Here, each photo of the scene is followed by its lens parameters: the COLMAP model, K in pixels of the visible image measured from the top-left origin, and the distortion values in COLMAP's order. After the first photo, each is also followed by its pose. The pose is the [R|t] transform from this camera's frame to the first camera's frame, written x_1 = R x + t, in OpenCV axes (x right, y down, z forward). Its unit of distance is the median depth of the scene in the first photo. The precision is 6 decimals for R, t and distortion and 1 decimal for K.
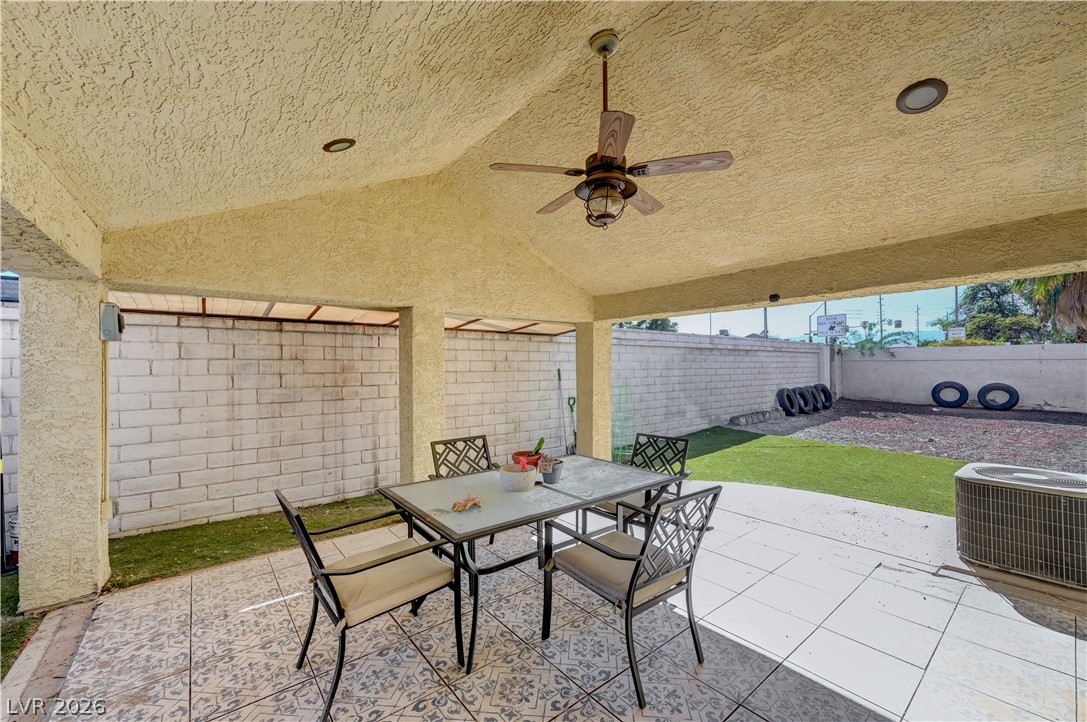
lens RADIAL K [[430.2, 0, 545.6], [0, 430.2, 364.8], [0, 0, 1]] dist [0.002538, 0.000192]
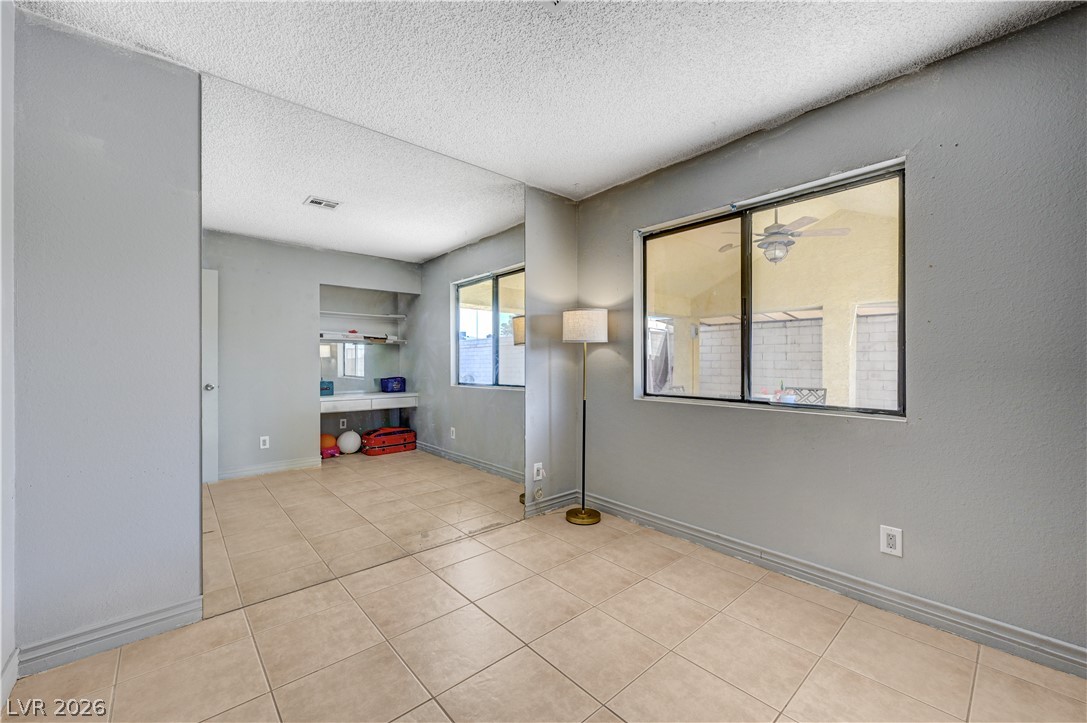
lens RADIAL K [[430.2, 0, 545.6], [0, 430.2, 365.3], [0, 0, 1]] dist [0.002538, 0.000192]
pose [[0.053631, 0.013659, -0.998467, 1.076556], [-0.000780, 0.999907, 0.013637, 0.051337], [0.998561, 0.000047, 0.053636, -0.047602]]
